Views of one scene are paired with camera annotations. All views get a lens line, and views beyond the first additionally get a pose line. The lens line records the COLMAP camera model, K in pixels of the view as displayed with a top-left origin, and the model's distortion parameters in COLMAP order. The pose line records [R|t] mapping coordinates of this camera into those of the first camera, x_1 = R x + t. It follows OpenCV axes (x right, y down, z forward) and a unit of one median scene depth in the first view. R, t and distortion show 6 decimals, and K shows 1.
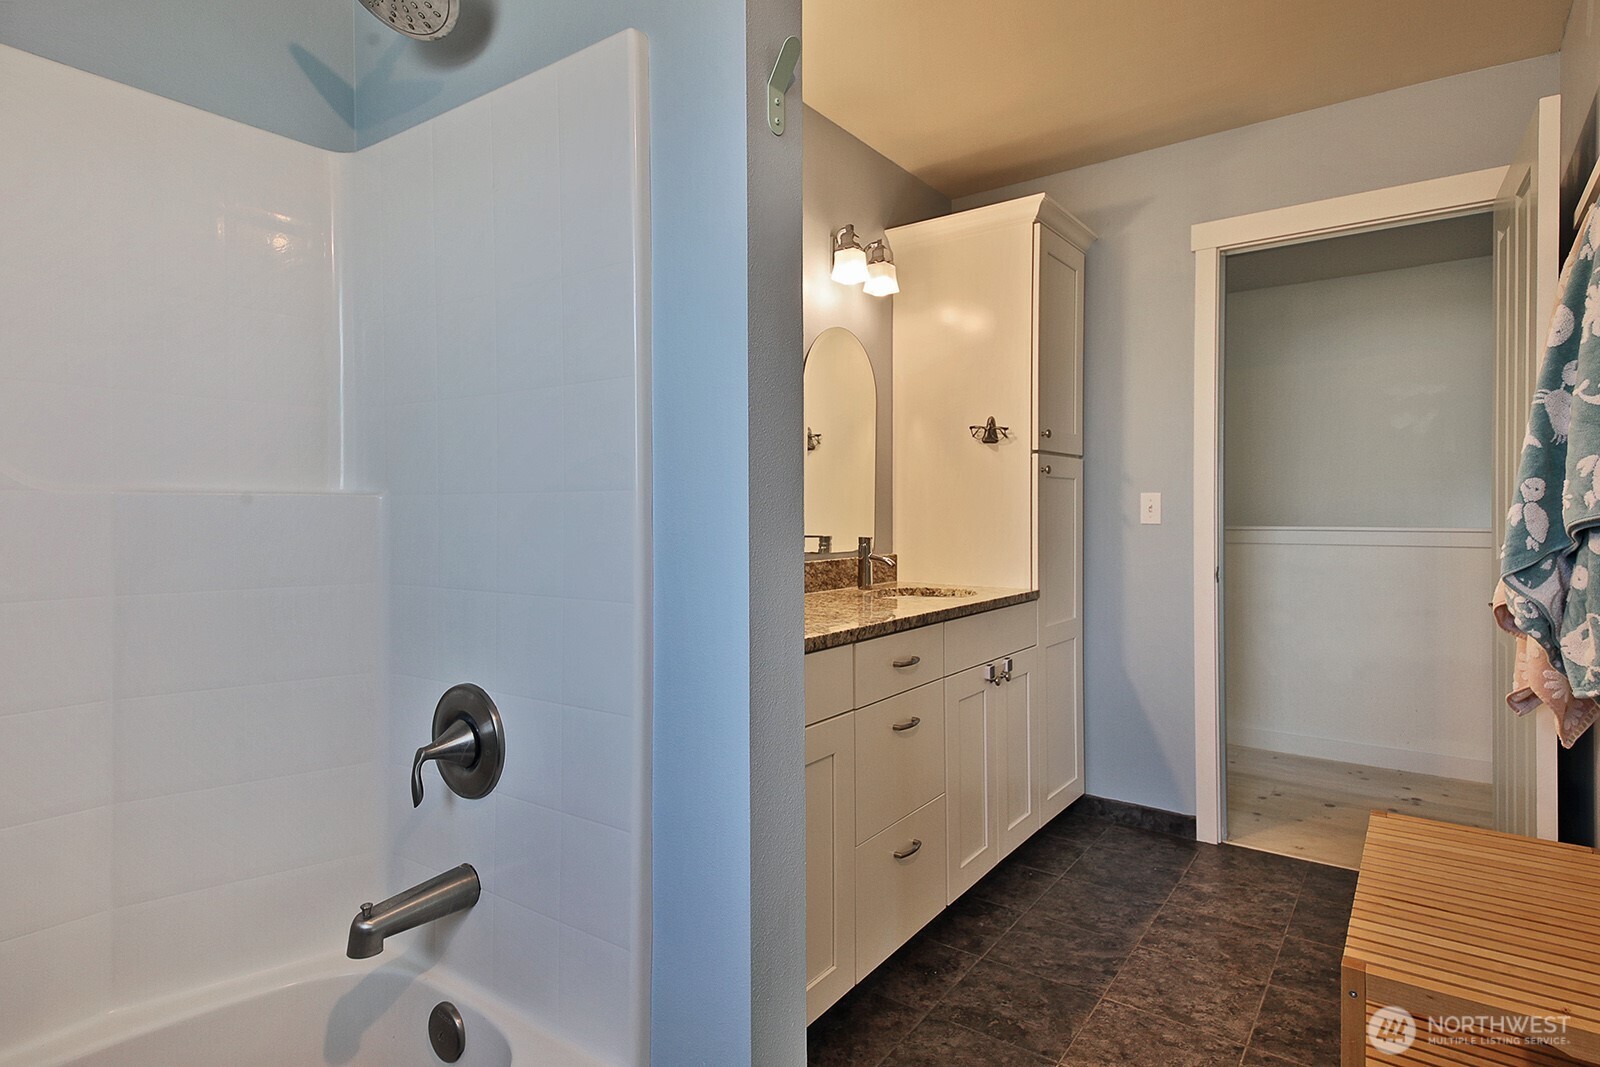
lens RADIAL K [[858.8, 0, 800.0], [0, 858.8, 533.5], [0, 0, 1]] dist [0.000586, 0.000016]
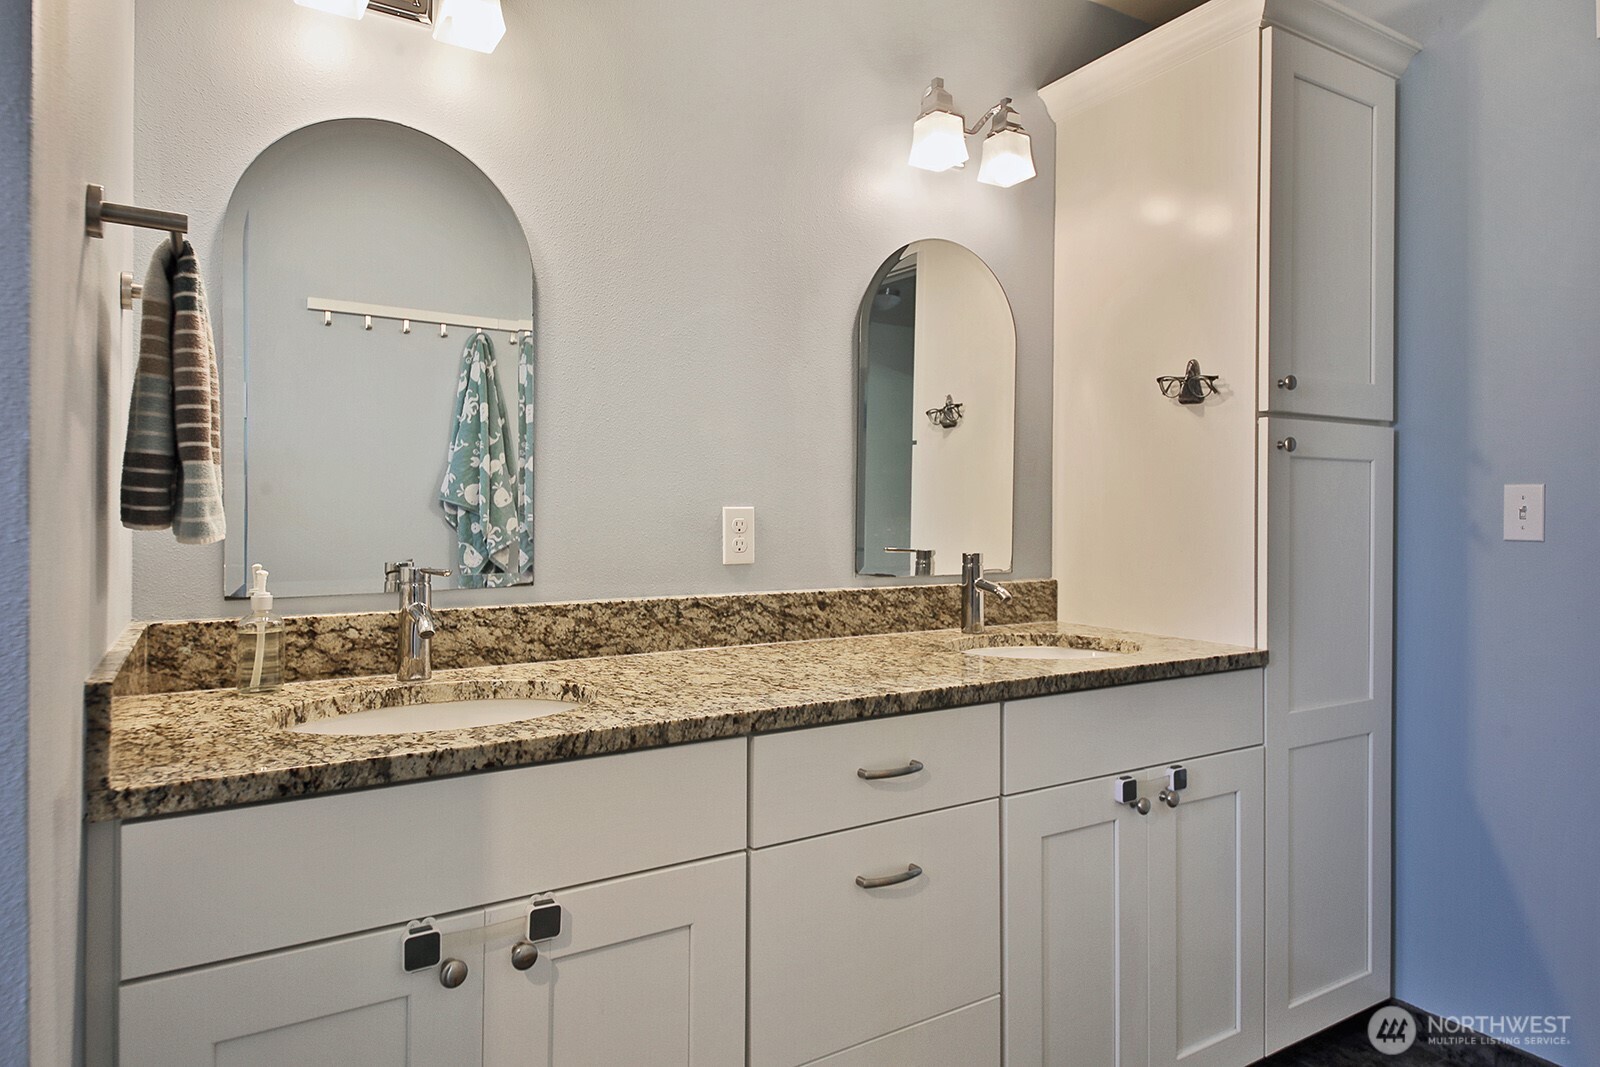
lens RADIAL K [[931.9, 0, 800.0], [0, 931.9, 533.5], [0, 0, 1]] dist [0.001671, -0.030208]
pose [[0.914452, 0.013845, -0.404458, 0.240133], [-0.015660, 0.999877, -0.001179, -0.008086], [0.404392, 0.007411, 0.914556, 0.289536]]
